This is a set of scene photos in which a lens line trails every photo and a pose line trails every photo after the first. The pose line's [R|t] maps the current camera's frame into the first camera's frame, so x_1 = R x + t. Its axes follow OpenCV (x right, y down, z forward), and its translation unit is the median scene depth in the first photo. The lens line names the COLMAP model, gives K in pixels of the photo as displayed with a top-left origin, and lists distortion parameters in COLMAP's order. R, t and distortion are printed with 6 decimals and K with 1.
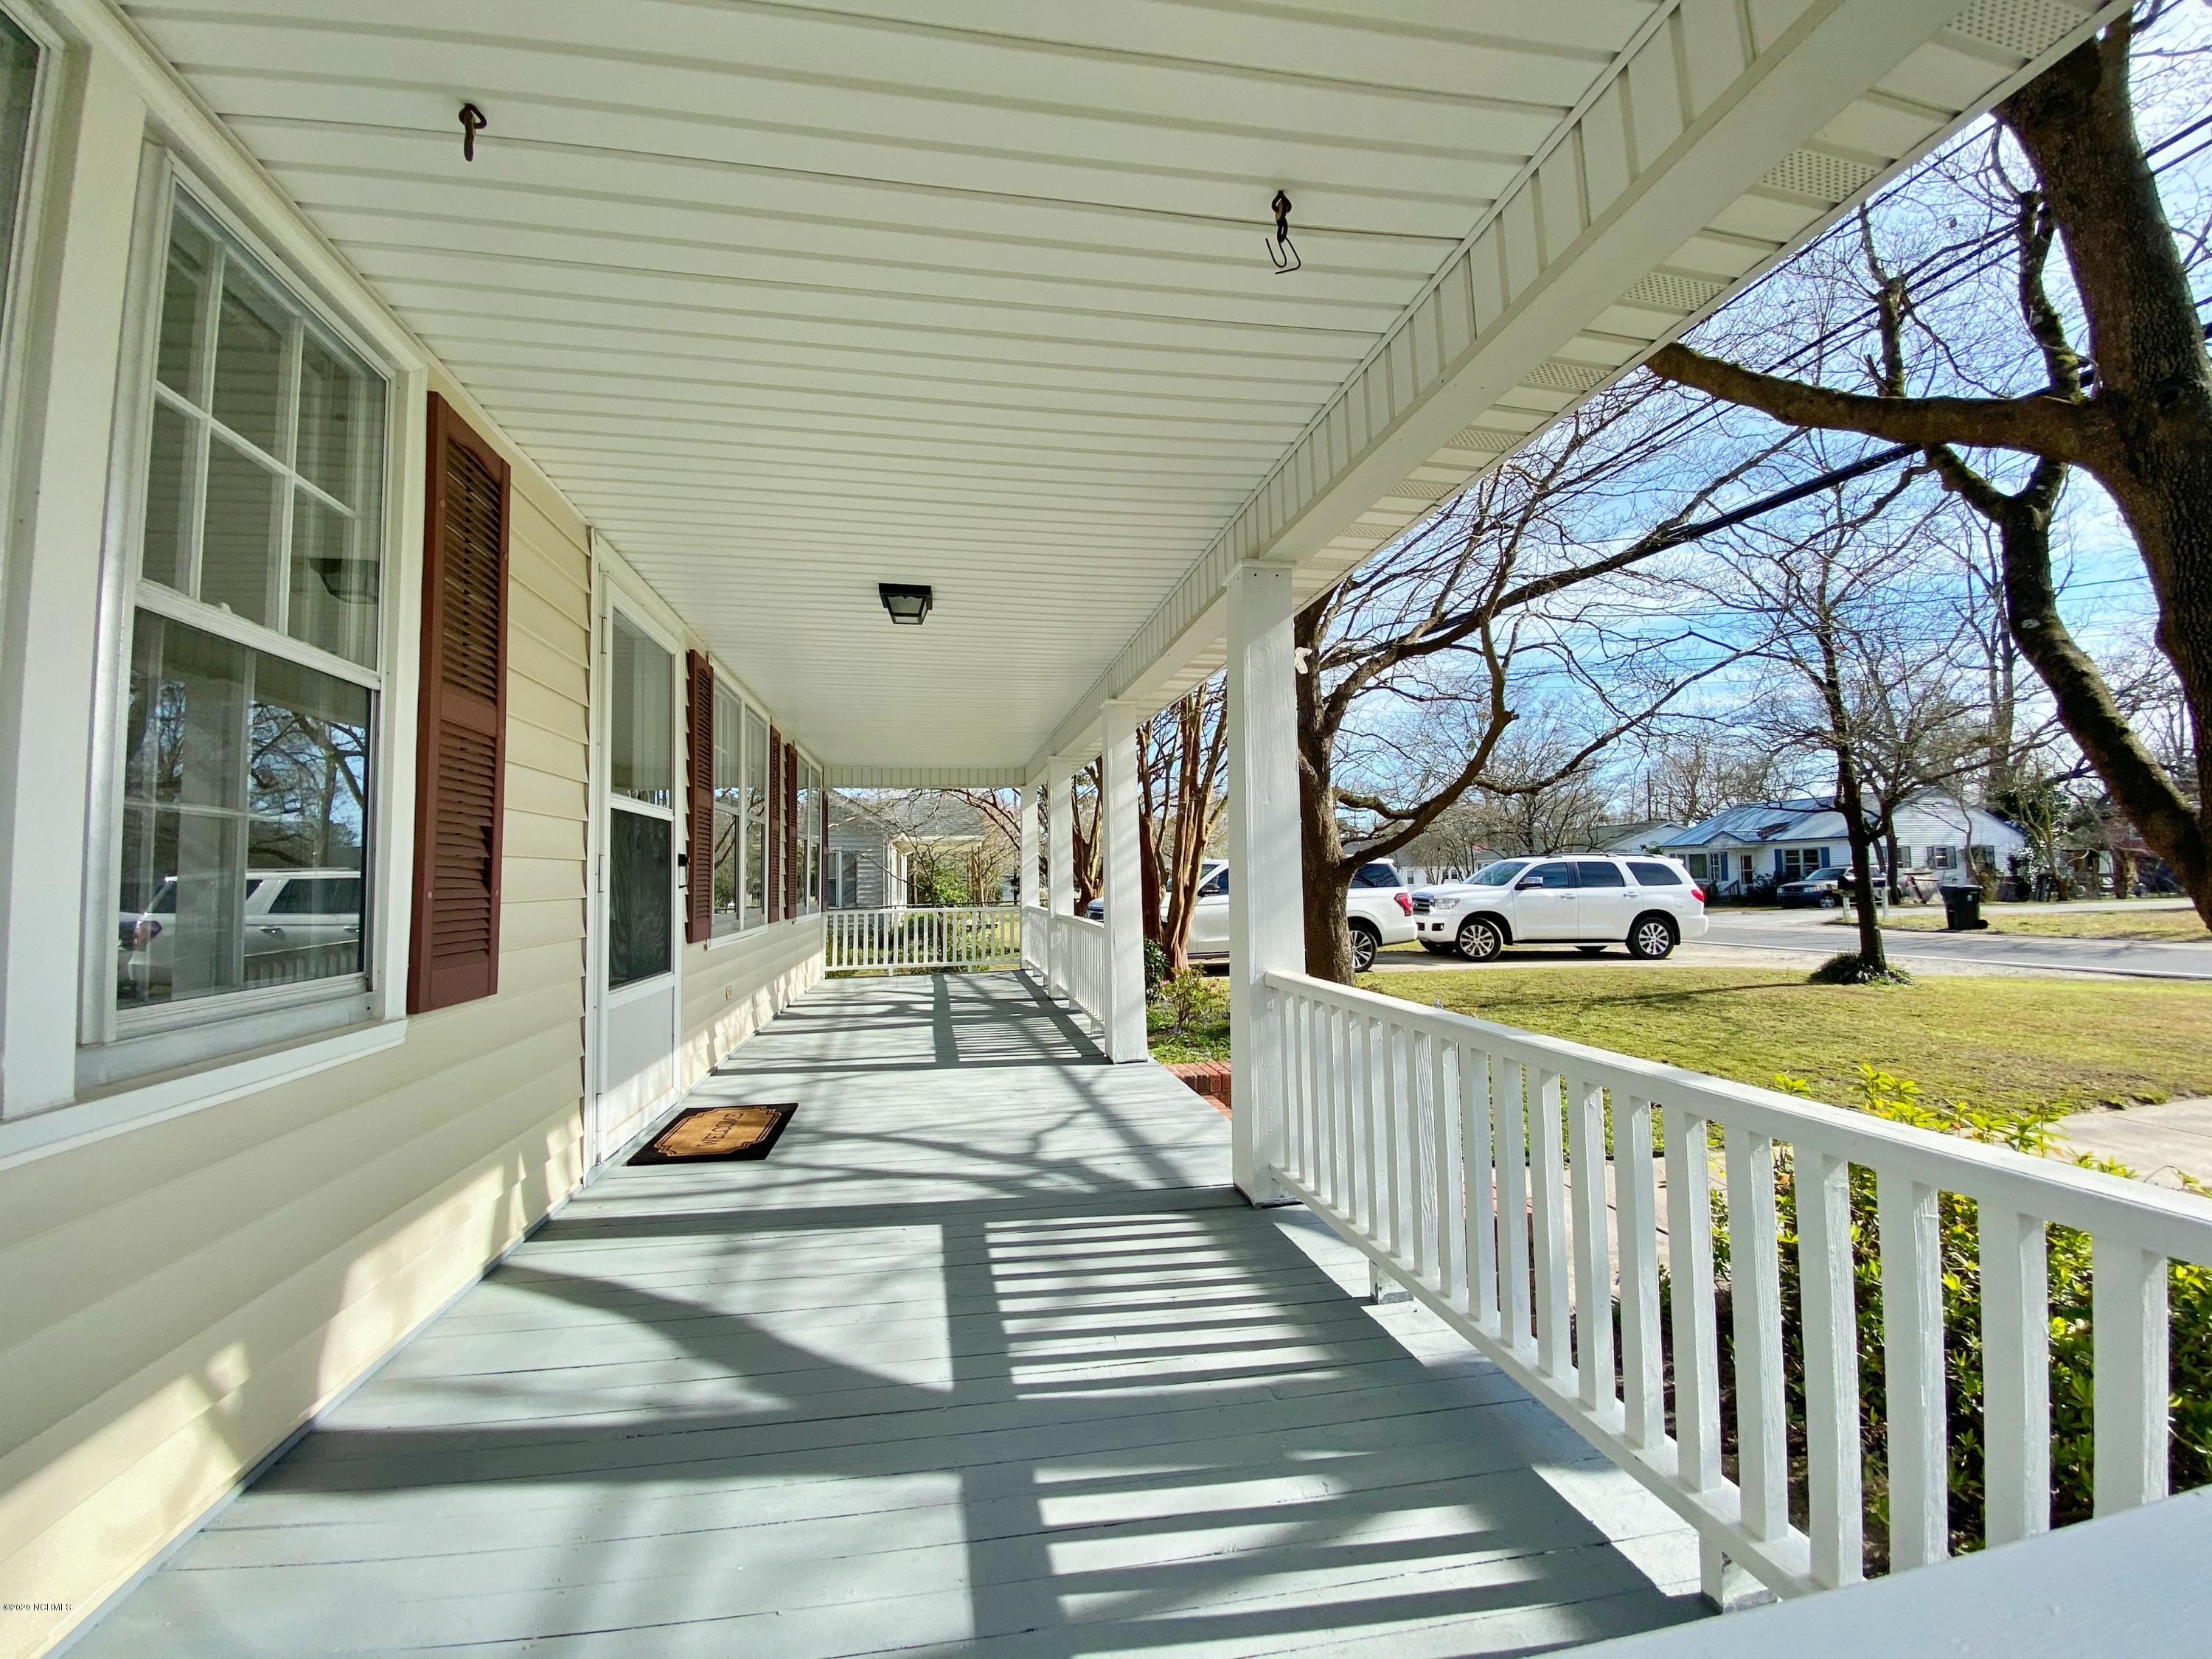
lens RADIAL K [[896.9, 0, 1106.0], [0, 896.9, 829.5], [0, 0, 1]] dist [-0.021991, -0.008373]
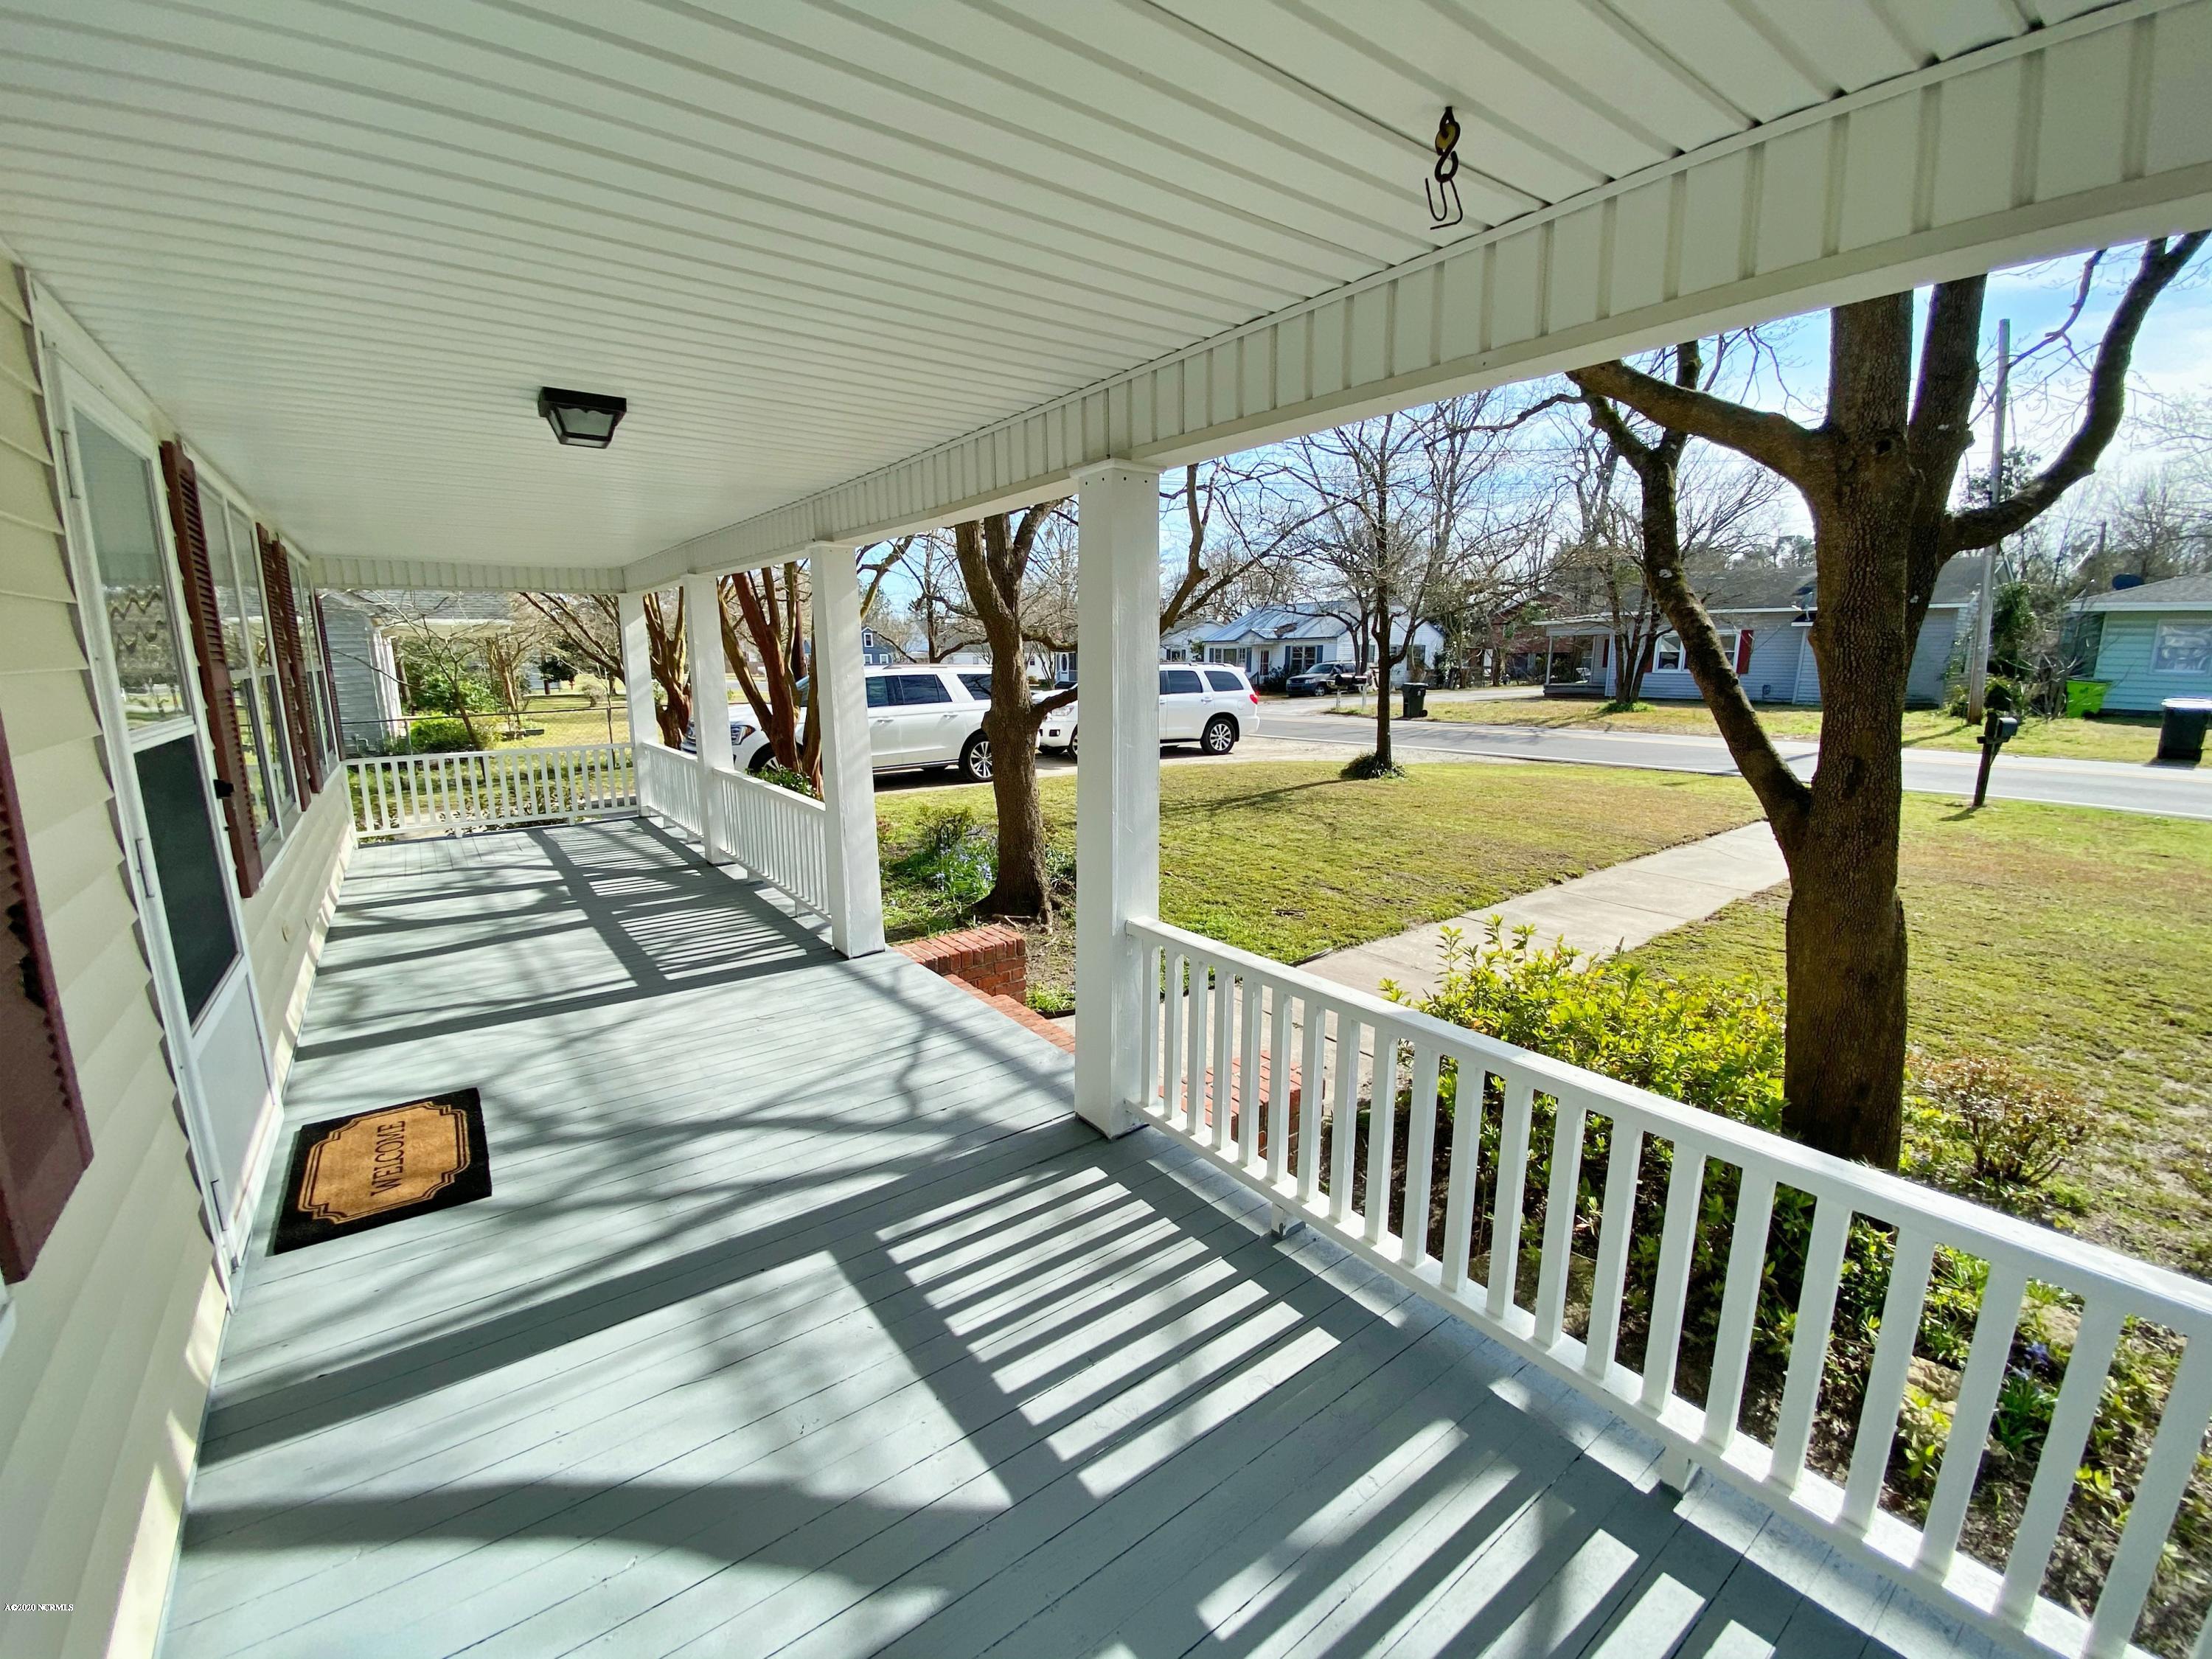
lens RADIAL K [[886.8, 0, 1109.1], [0, 886.8, 827.1], [0, 0, 1]] dist [0.001828, -0.015079]
pose [[0.889808, -0.075039, 0.450124, -0.074297], [-0.036263, 0.971641, 0.233666, -0.045894], [-0.454893, -0.224240, 0.861852, 0.054663]]
